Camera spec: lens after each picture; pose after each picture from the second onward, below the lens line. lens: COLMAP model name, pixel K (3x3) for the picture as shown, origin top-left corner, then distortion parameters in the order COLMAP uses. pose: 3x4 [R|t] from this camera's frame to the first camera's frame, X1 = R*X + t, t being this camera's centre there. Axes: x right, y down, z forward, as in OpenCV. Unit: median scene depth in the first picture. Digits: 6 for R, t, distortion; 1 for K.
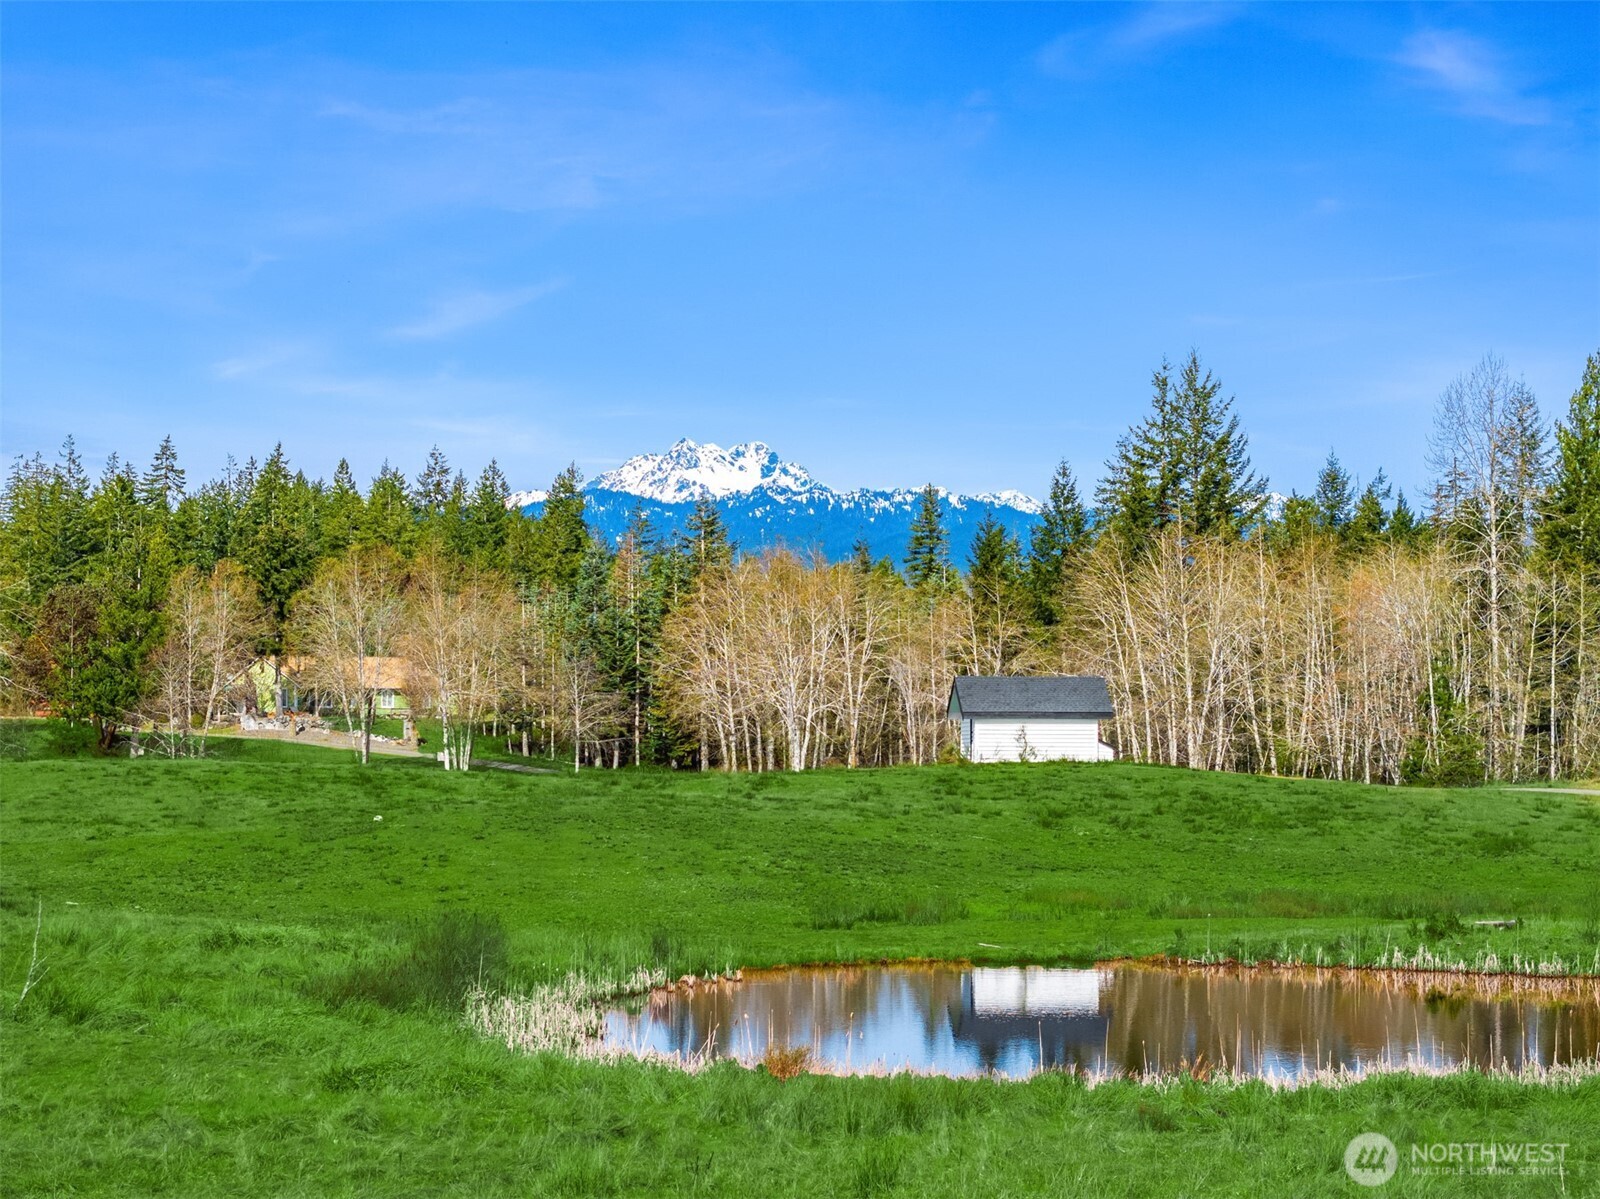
lens RADIAL K [[3232.5, 0, 806.8], [0, 3232.5, 598.3], [0, 0, 1]] dist [-0.048001, 0.000000]
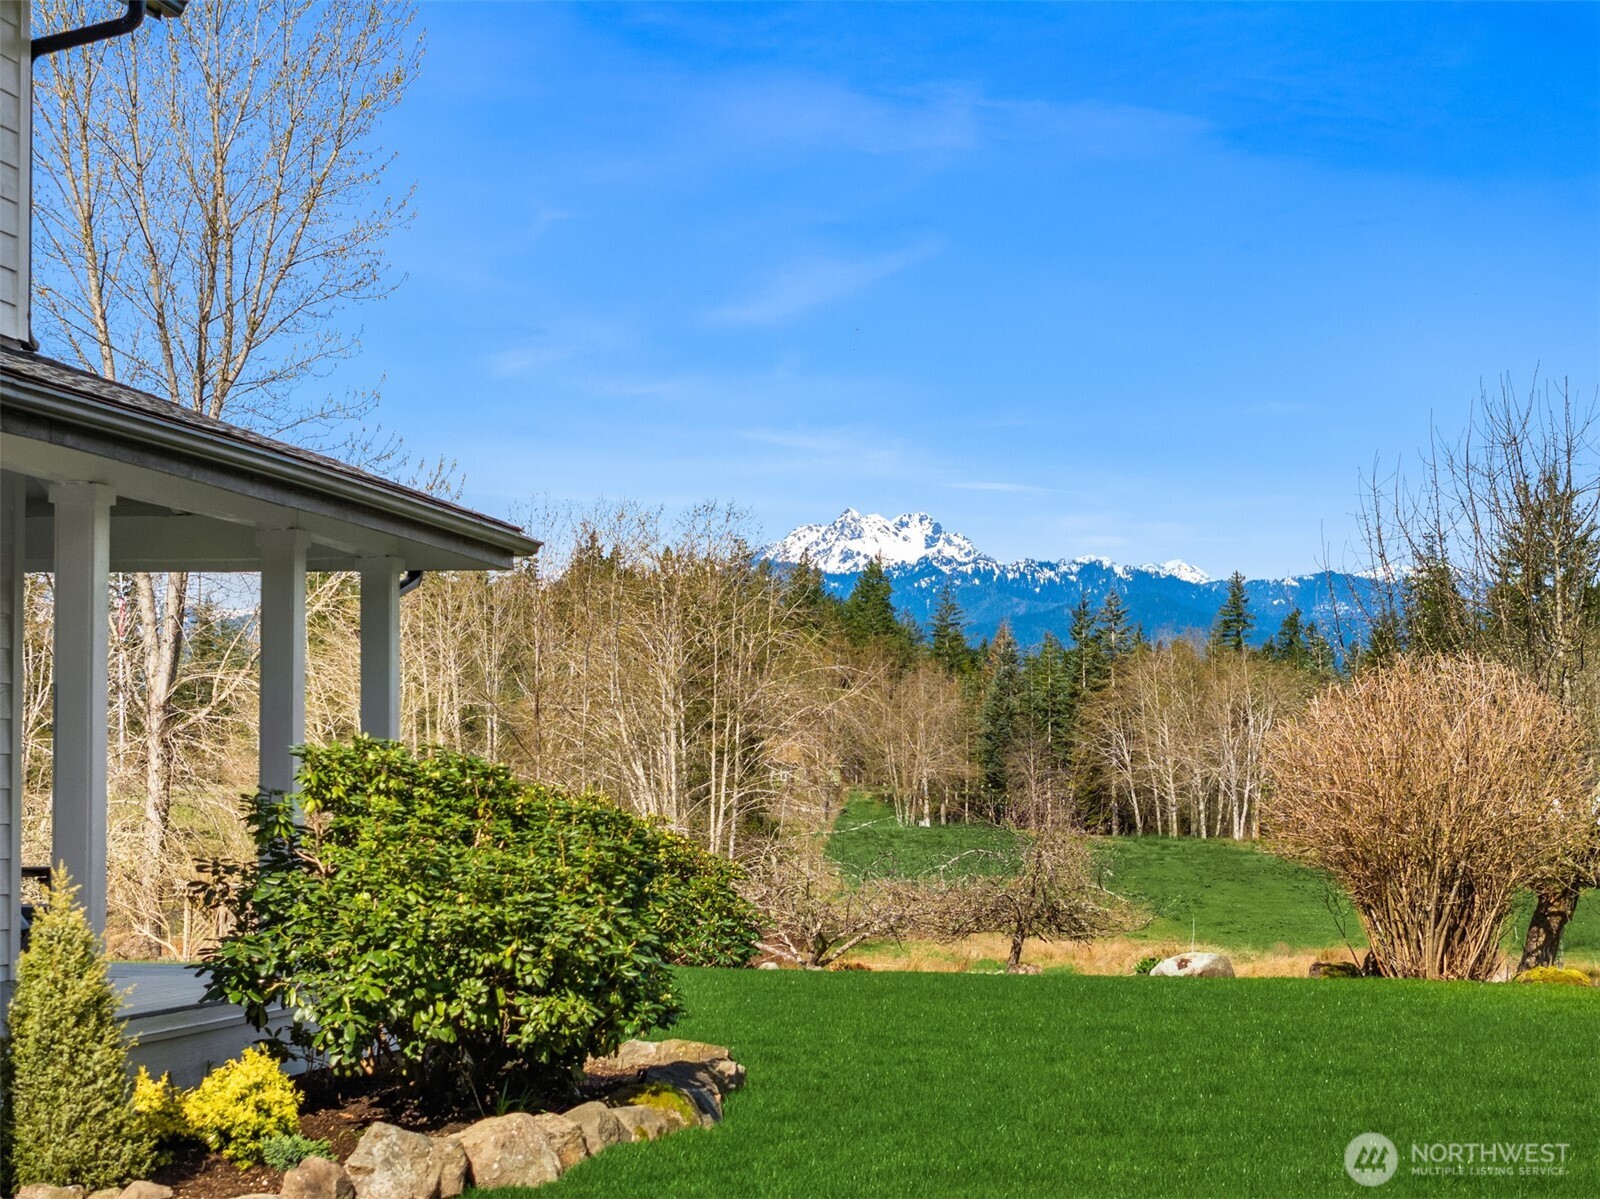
lens RADIAL K [[3232.5, 0, 799.6], [0, 3232.5, 601.0], [0, 0, 1]] dist [-0.048001, 0.000000]
pose [[0.998616, -0.001241, -0.052583, -0.083066], [0.000143, 0.999782, -0.020869, -0.005190], [0.052597, 0.020832, 0.998398, -0.125070]]
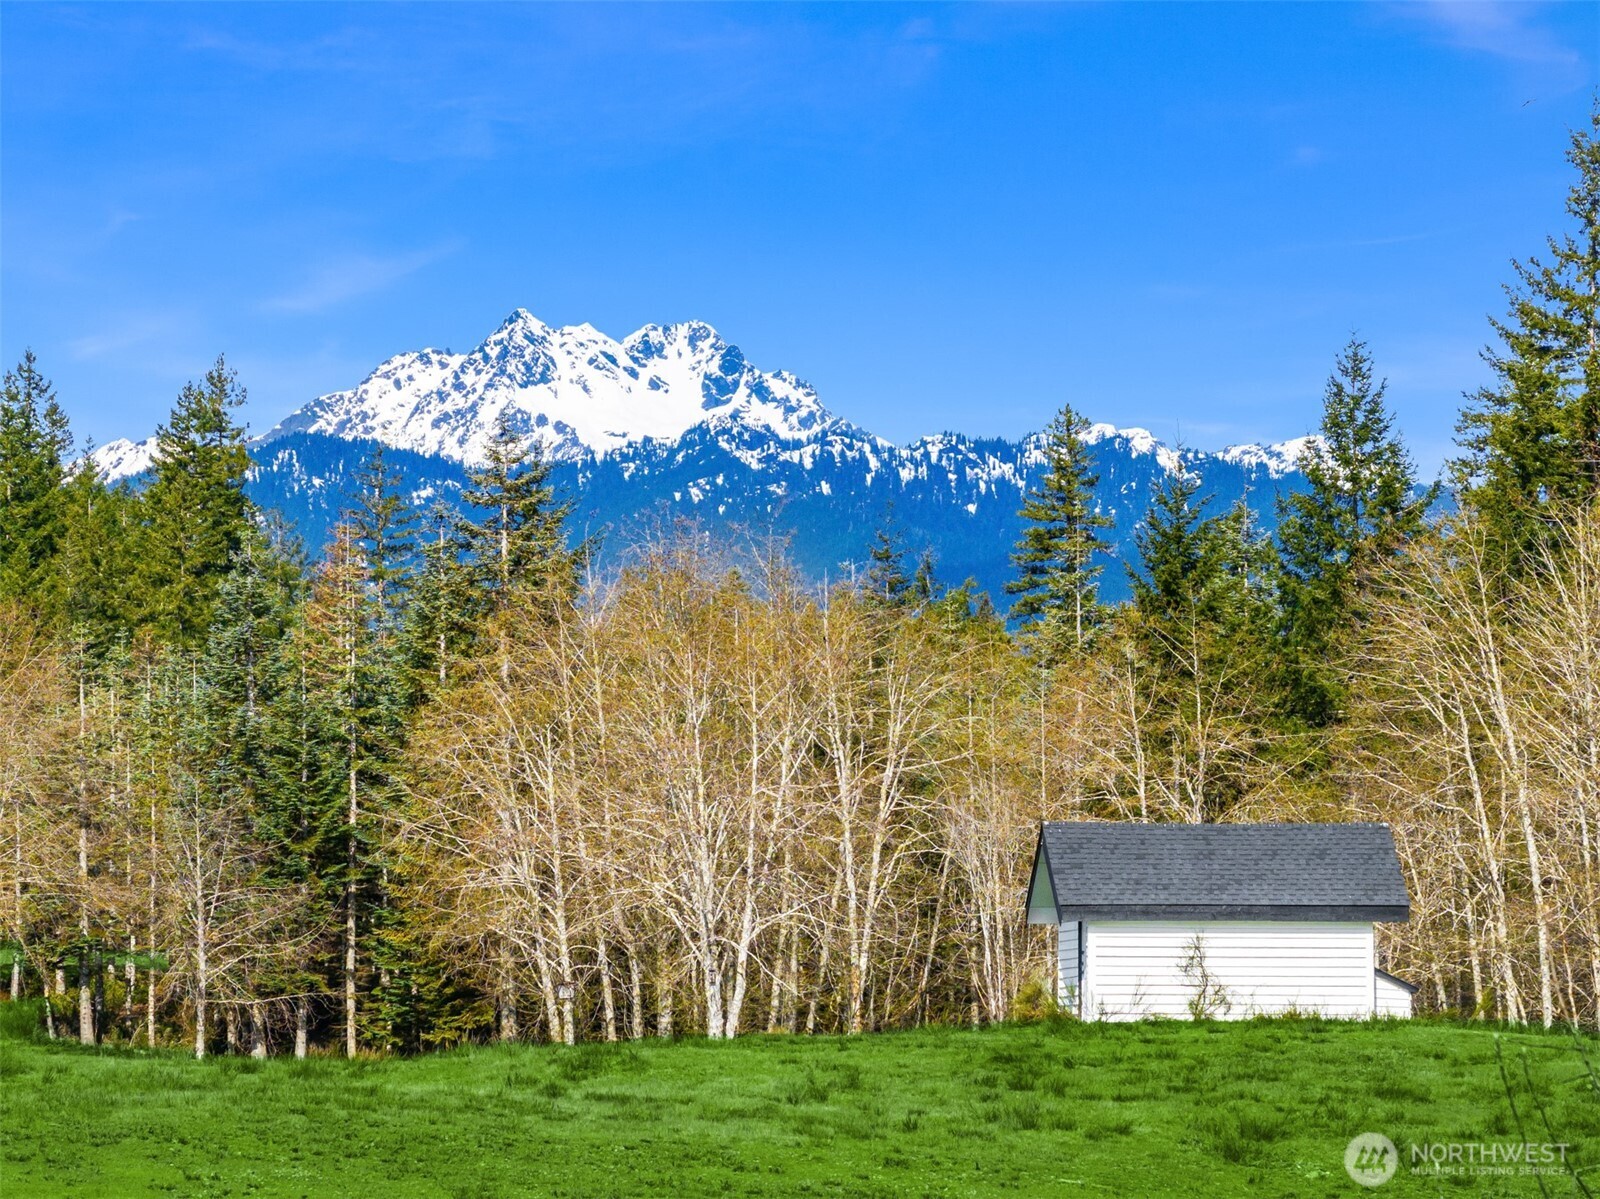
lens RADIAL K [[7821.7, 0, 796.5], [0, 7821.7, 597.6], [0, 0, 1]] dist [0.228749, 0.000000]
pose [[0.999996, -0.001784, -0.002302, 0.008588], [0.001755, 0.999915, -0.012900, 0.004161], [0.002325, 0.012896, 0.999914, -0.026063]]
